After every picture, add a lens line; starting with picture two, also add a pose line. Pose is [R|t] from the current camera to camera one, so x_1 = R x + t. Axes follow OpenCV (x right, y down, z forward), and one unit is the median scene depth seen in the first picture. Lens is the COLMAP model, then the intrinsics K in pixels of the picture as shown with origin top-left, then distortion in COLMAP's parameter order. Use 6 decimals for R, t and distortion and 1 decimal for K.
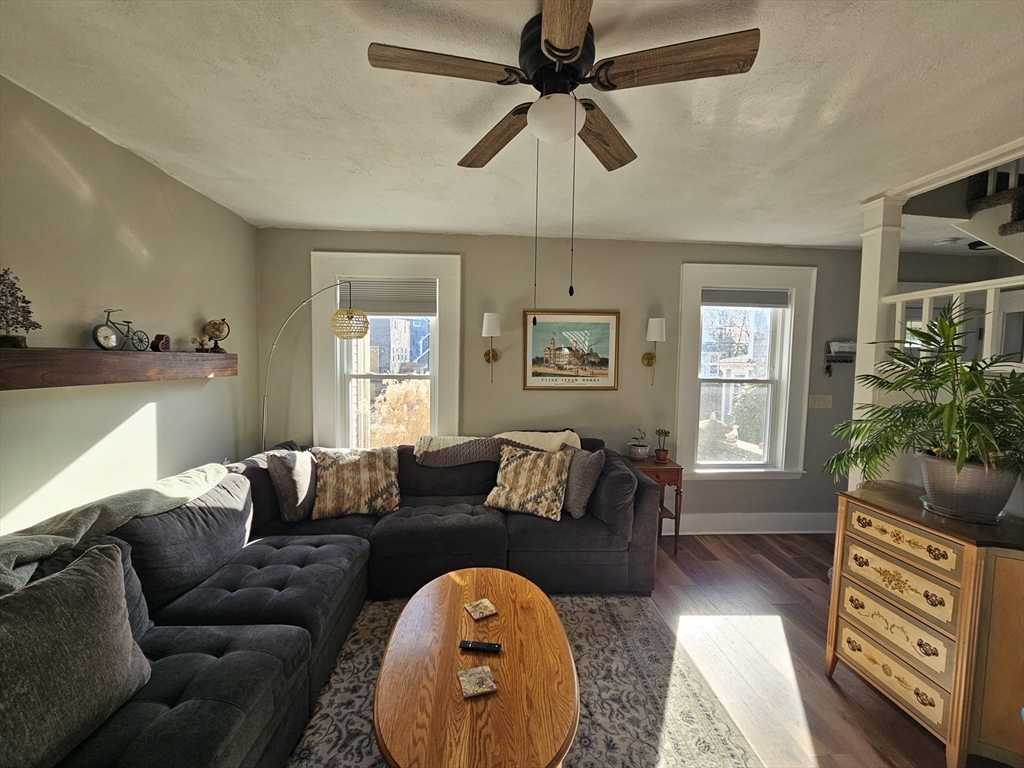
lens RADIAL K [[415.1, 0, 514.3], [0, 415.1, 386.1], [0, 0, 1]] dist [-0.003784, 0.000339]
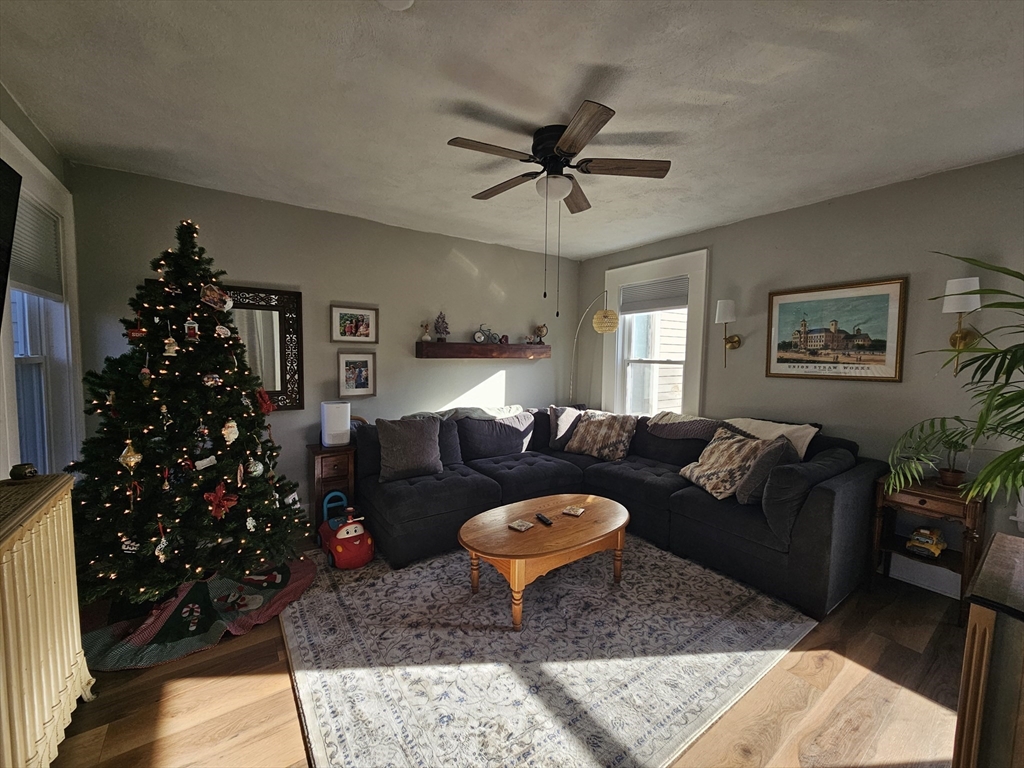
lens RADIAL K [[415.8, 0, 513.5], [0, 415.8, 385.5], [0, 0, 1]] dist [-0.001788, -0.000241]
pose [[0.520527, 0.055914, -0.852012, 0.777800], [-0.052934, 0.998047, 0.033159, 0.041059], [0.852203, 0.027840, 0.522471, 0.026417]]
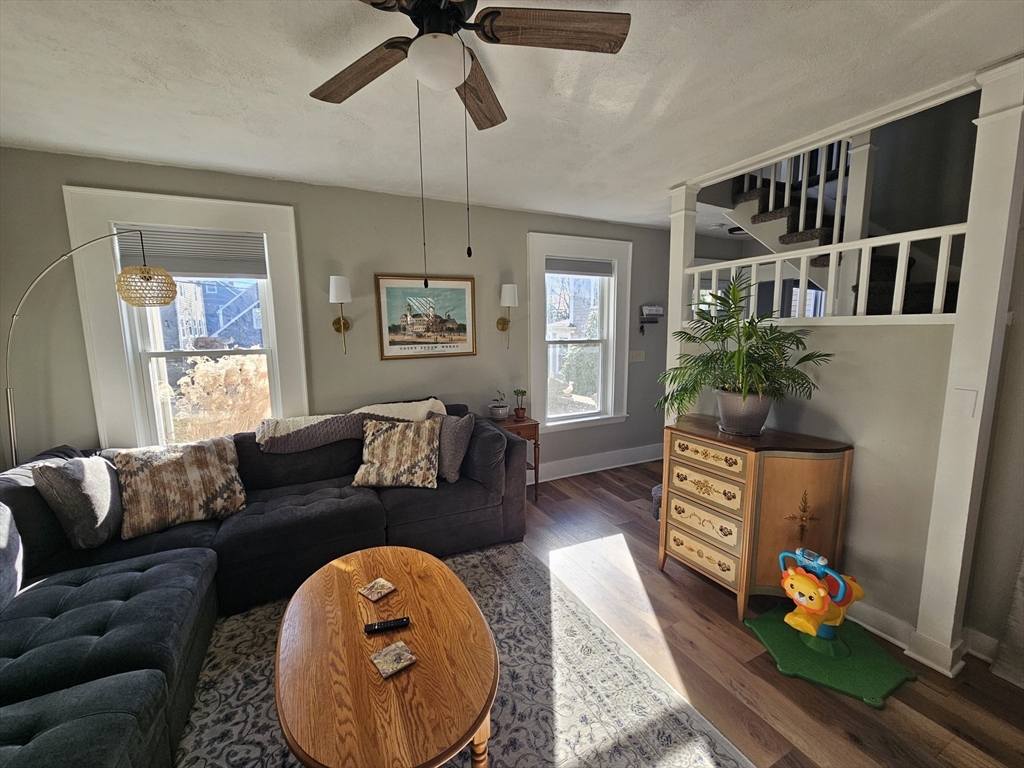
lens RADIAL K [[415.8, 0, 513.5], [0, 415.8, 385.5], [0, 0, 1]] dist [-0.001788, -0.000241]
pose [[0.924490, -0.078657, 0.373004, -0.082363], [0.050869, 0.995185, 0.083781, 0.004245], [-0.377798, -0.058481, 0.924039, 0.017734]]
